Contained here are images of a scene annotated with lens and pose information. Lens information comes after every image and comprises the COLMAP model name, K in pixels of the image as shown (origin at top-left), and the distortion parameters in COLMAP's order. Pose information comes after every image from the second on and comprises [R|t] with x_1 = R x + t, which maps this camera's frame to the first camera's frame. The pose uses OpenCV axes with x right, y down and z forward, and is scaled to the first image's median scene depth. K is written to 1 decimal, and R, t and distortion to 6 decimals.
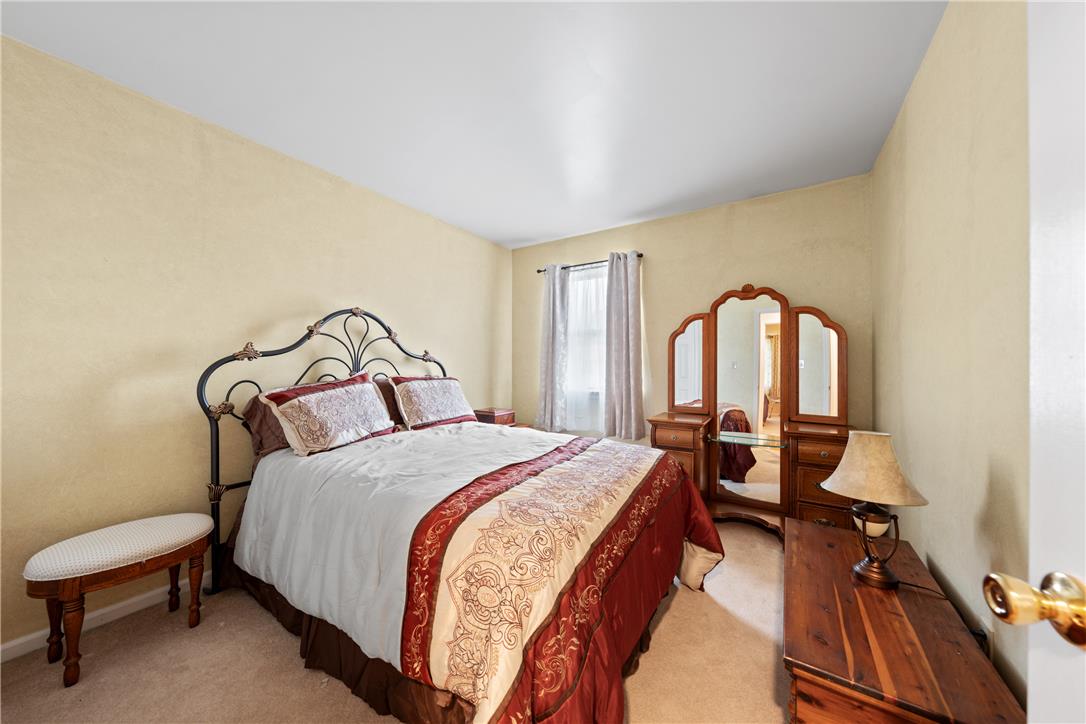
lens RADIAL K [[373.2, 0, 541.4], [0, 373.2, 360.4], [0, 0, 1]] dist [-0.002043, -0.000026]
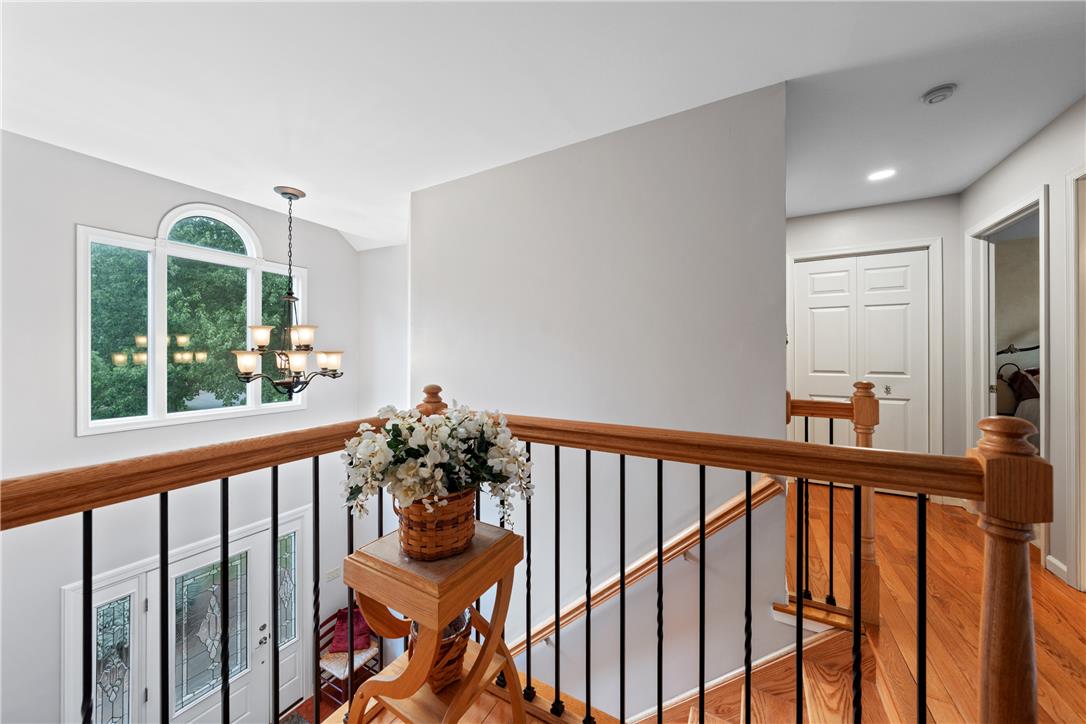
lens RADIAL K [[373.2, 0, 541.7], [0, 373.2, 354.9], [0, 0, 1]] dist [-0.002043, -0.000026]
pose [[0.060611, -0.009706, -0.998114, 1.061081], [0.002997, 0.999950, -0.009541, 0.019931], [0.998157, -0.002413, 0.060637, -1.649581]]
